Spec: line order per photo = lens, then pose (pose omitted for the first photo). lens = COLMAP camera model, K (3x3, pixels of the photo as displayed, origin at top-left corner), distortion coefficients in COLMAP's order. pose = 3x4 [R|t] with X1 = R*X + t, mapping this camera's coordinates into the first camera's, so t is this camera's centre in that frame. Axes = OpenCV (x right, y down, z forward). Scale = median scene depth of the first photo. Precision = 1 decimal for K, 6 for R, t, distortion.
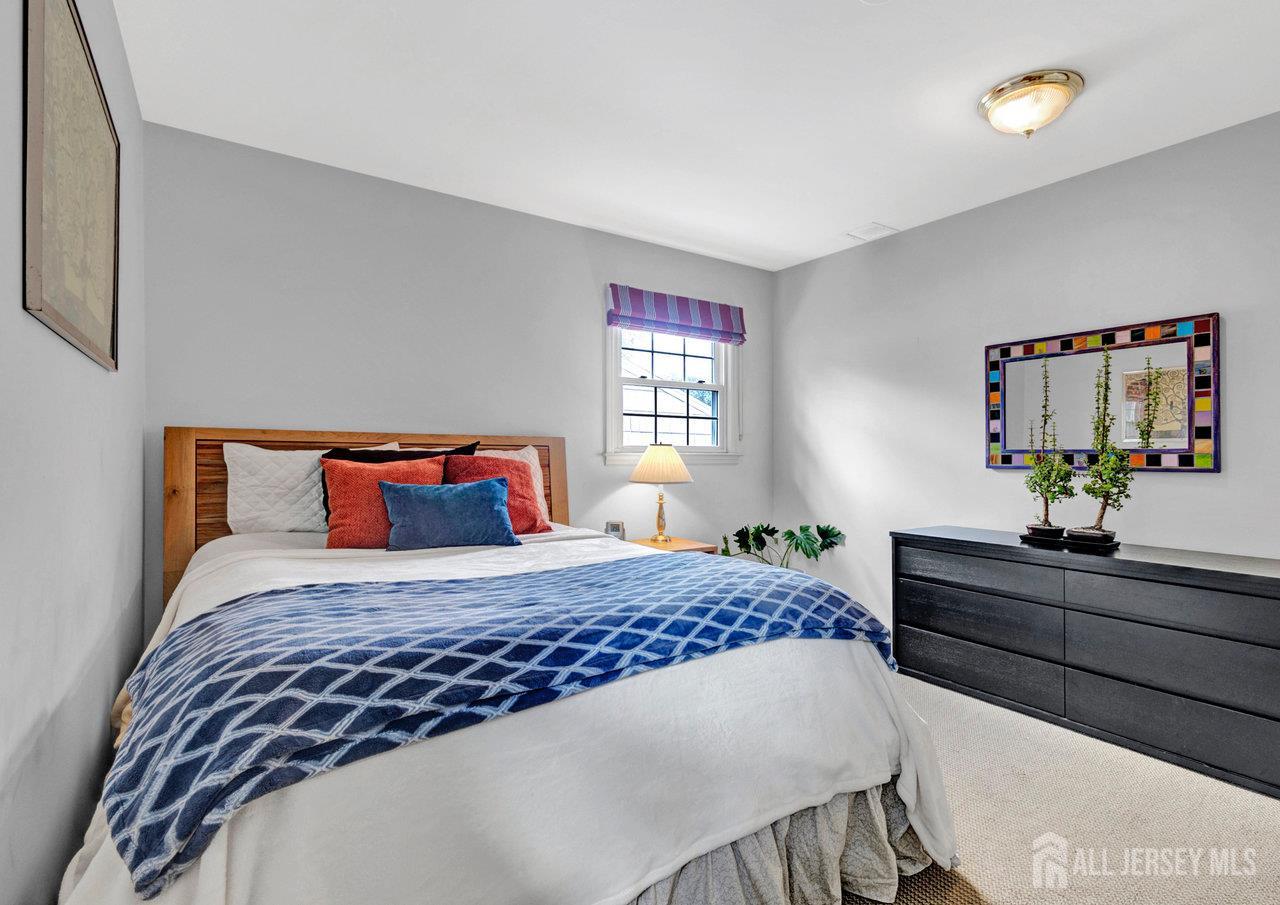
lens RADIAL K [[636.1, 0, 640.0], [0, 636.1, 452.5], [0, 0, 1]] dist [0.001424, 0.000113]
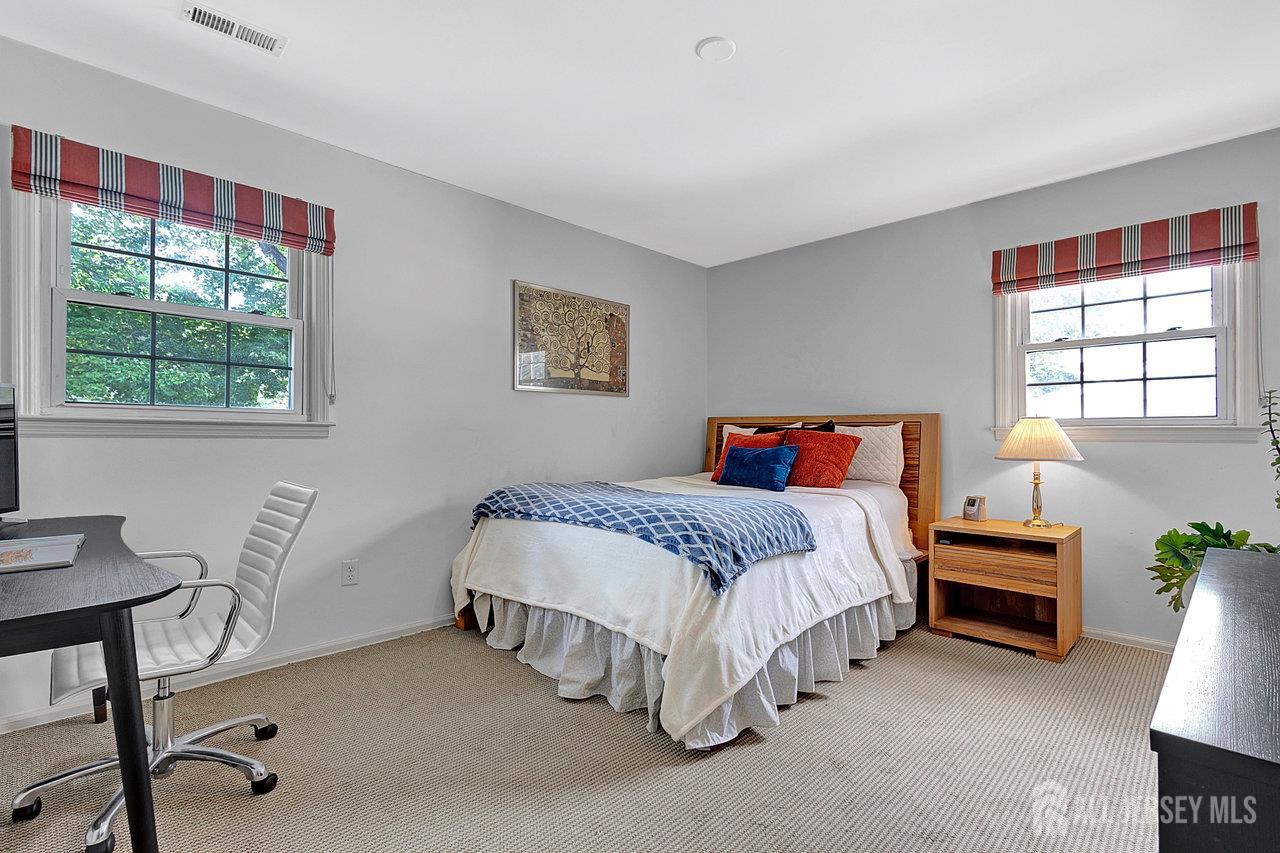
lens RADIAL K [[580.5, 0, 640.0], [0, 580.5, 426.5], [0, 0, 1]] dist [0.000335, 0.000232]
pose [[0.195516, -0.016399, -0.980563, 0.675189], [0.002815, 0.999865, -0.016161, 0.011517], [0.980696, 0.000399, 0.195536, 0.281902]]
